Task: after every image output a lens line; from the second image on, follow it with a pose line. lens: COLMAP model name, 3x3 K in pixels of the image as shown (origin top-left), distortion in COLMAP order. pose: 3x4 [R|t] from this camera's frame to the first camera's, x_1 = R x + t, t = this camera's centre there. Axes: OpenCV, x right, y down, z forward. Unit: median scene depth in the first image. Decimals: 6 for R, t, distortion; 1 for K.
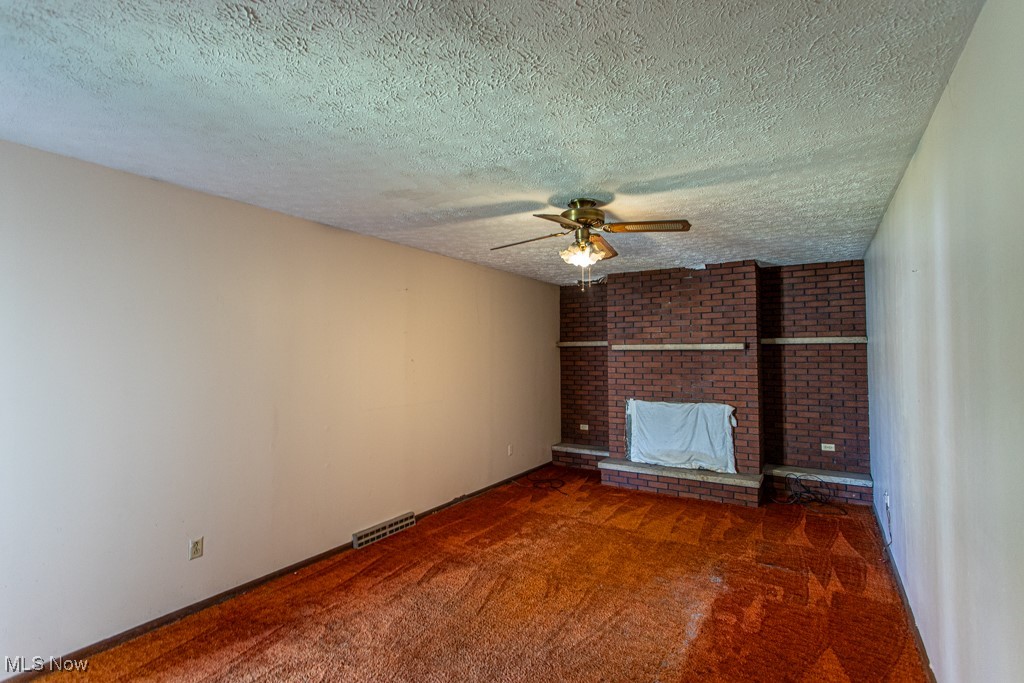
lens RADIAL K [[493.8, 0, 512.0], [0, 493.8, 341.5], [0, 0, 1]] dist [0.004917, 0.000787]
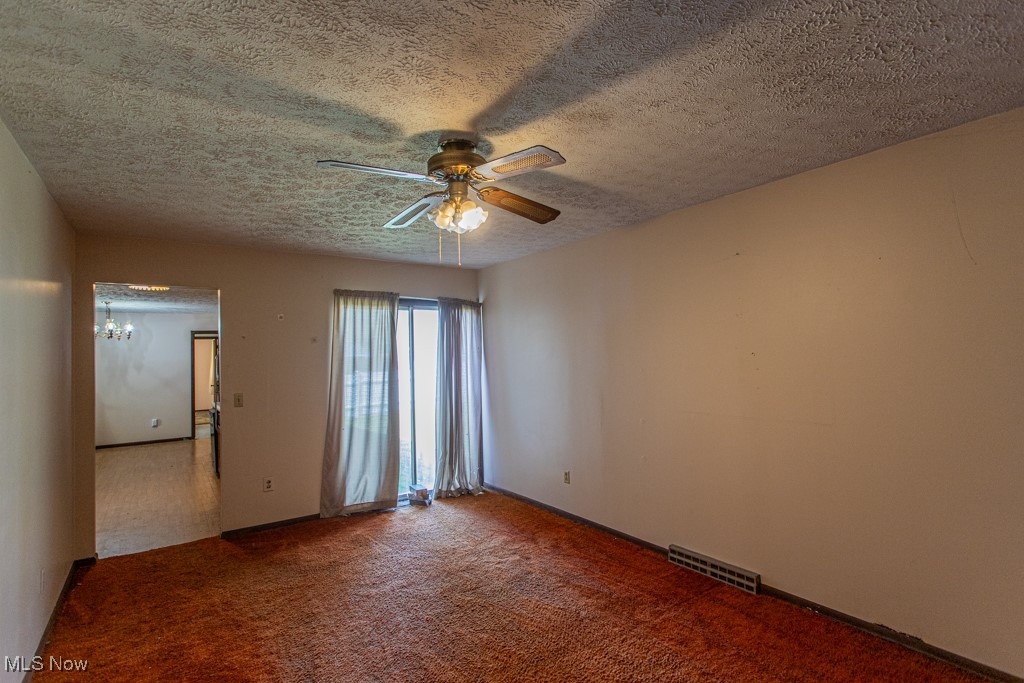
lens RADIAL K [[493.8, 0, 512.0], [0, 493.8, 341.5], [0, 0, 1]] dist [0.004917, 0.000787]
pose [[-0.387865, -0.026011, -0.921349, 0.614934], [0.041120, 0.998118, -0.045488, 0.041630], [0.920799, -0.055530, -0.386065, 1.043293]]
